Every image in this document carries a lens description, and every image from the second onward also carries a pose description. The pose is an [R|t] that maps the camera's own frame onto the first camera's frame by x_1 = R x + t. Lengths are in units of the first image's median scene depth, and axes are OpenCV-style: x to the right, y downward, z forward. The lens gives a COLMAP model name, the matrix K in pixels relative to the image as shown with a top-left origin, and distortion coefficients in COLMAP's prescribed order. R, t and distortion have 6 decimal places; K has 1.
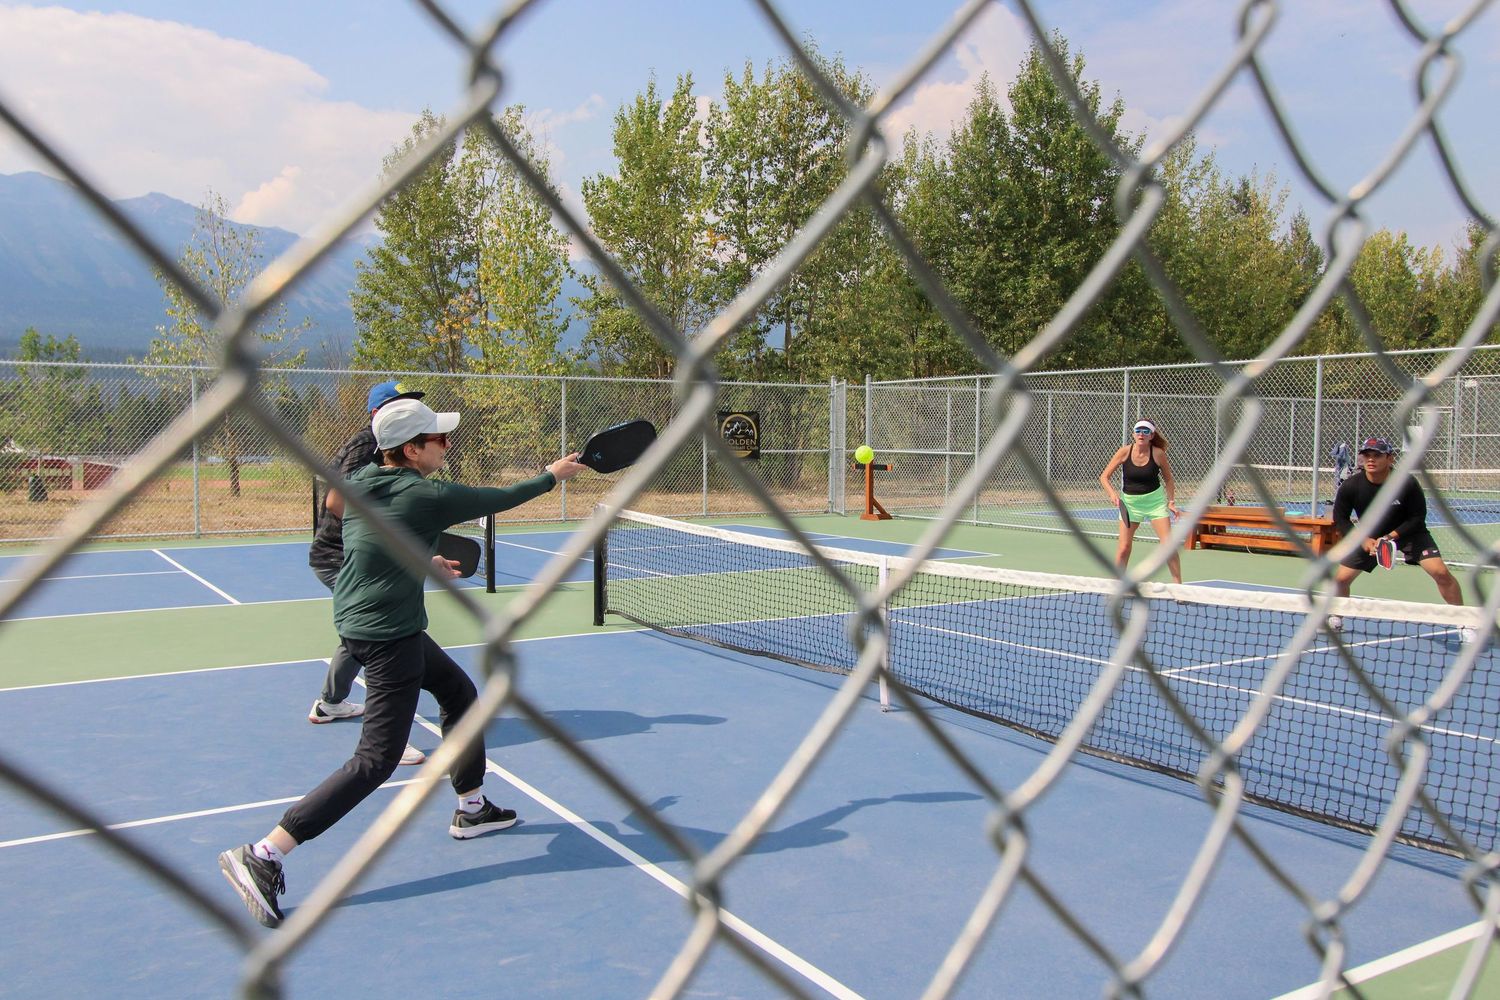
lens RADIAL K [[1227.8, 0, 744.6], [0, 1227.8, 501.1], [0, 0, 1]] dist [0.004327, -0.006682]
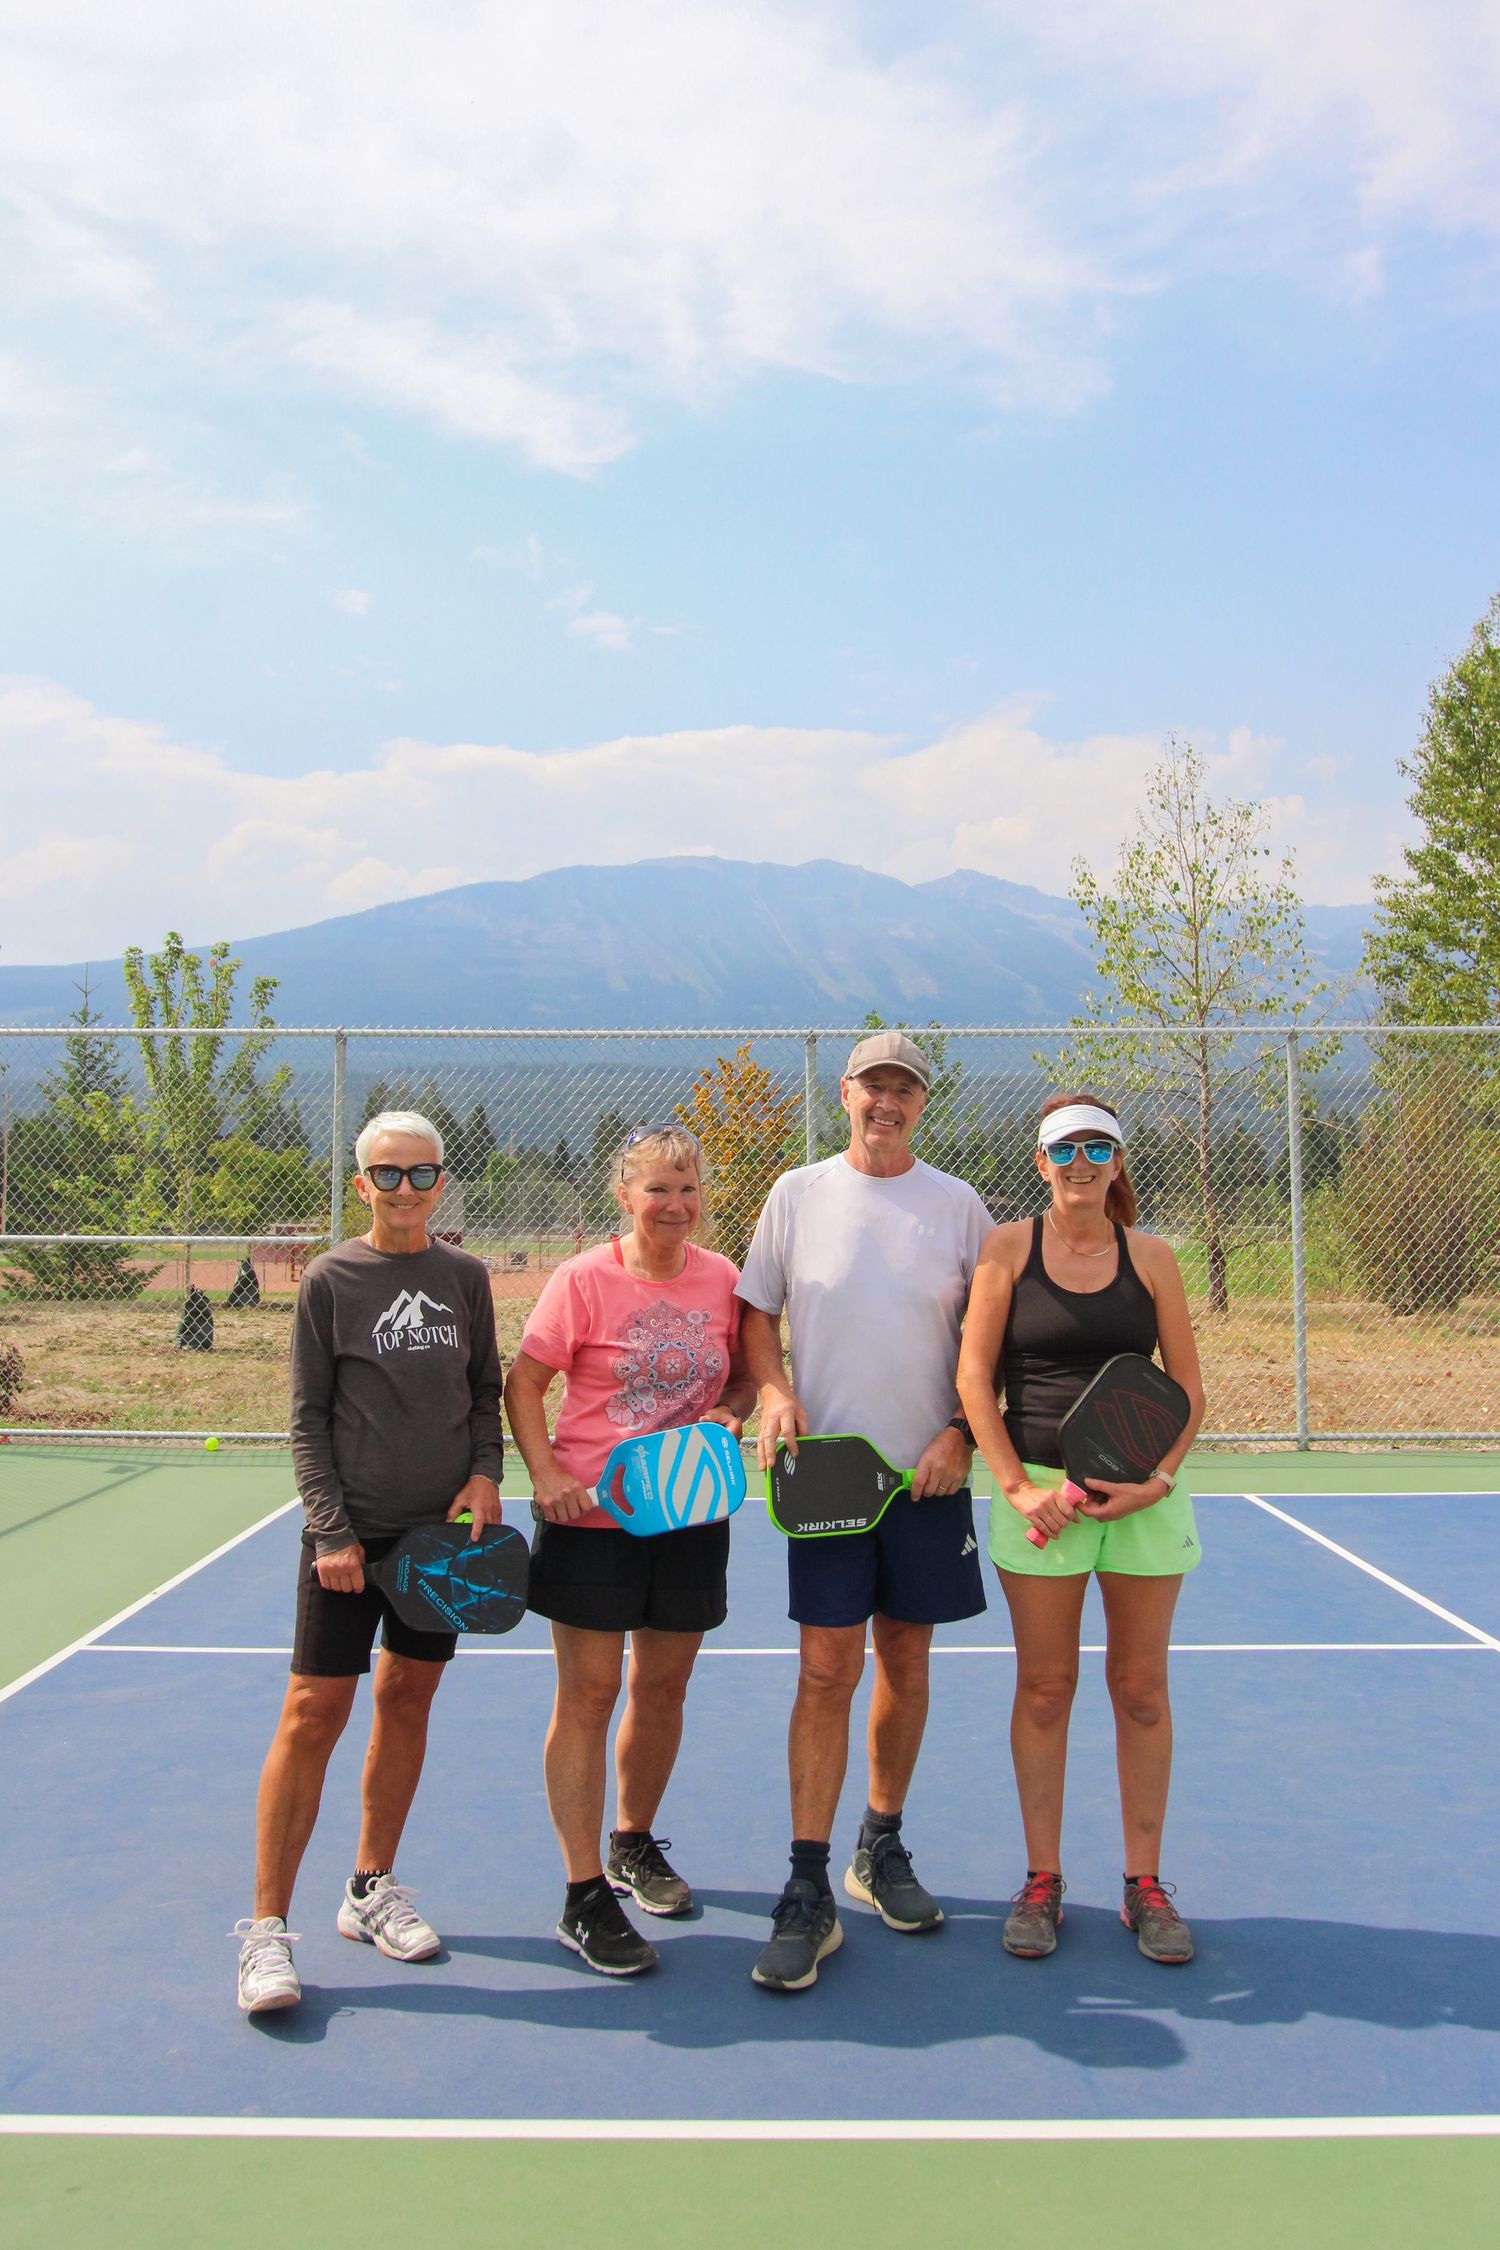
lens RADIAL K [[1652.3, 0, 756.0], [0, 1652.3, 1122.2], [0, 0, 1]] dist [-0.008703, -0.001146]
pose [[0.852337, -0.024374, -0.522424, -0.170484], [-0.024927, 0.995885, -0.087133, -0.013821], [0.522398, 0.087289, 0.848222, 0.237685]]
